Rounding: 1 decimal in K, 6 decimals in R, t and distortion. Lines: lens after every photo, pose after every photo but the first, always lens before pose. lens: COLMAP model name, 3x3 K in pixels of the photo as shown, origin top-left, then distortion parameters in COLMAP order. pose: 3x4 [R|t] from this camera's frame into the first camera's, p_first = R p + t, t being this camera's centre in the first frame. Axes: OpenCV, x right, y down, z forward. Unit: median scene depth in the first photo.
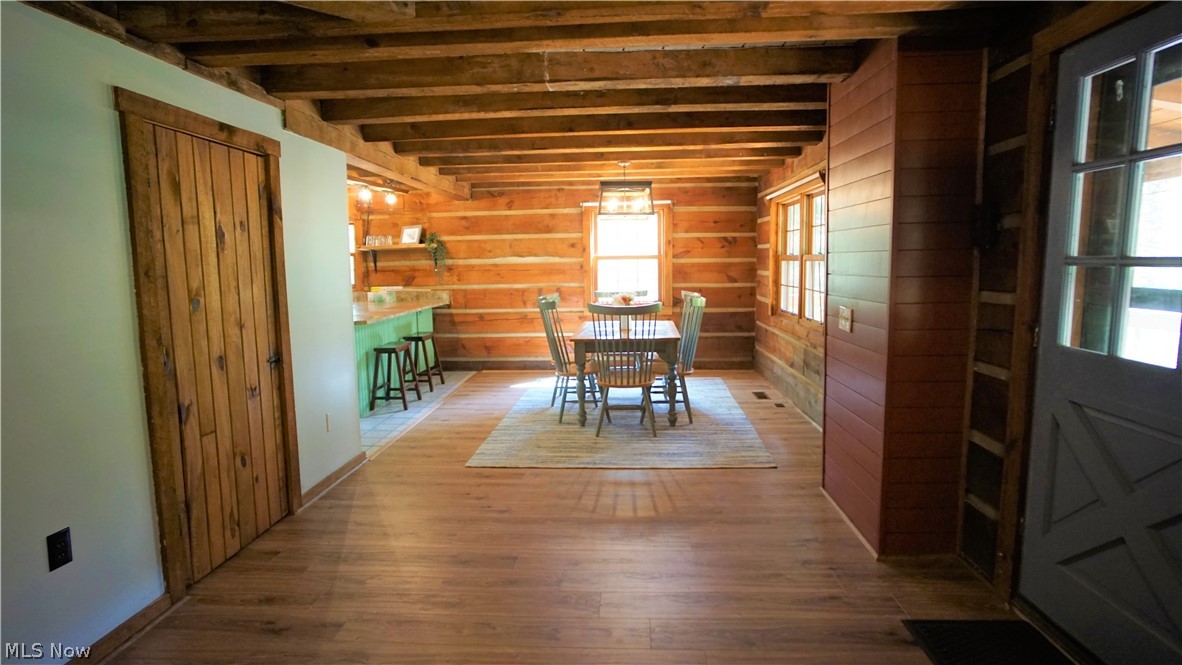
lens RADIAL K [[632.0, 0, 591.0], [0, 632.0, 332.5], [0, 0, 1]] dist [-0.046983, 0.041727]
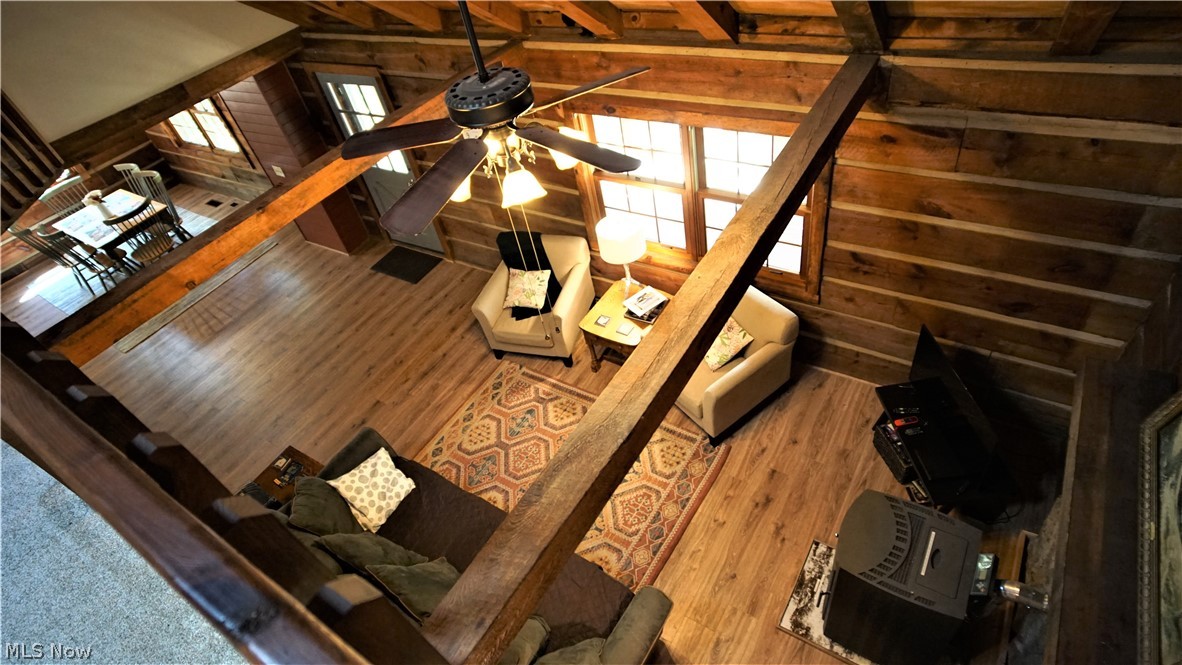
lens RADIAL K [[632.0, 0, 591.0], [0, 632.0, 332.5], [0, 0, 1]] dist [-0.046983, 0.041727]
pose [[0.478843, -0.651741, 0.588169, -0.369896], [0.263674, 0.745809, 0.611755, -0.335396], [-0.837368, -0.137850, 0.528973, -0.583136]]
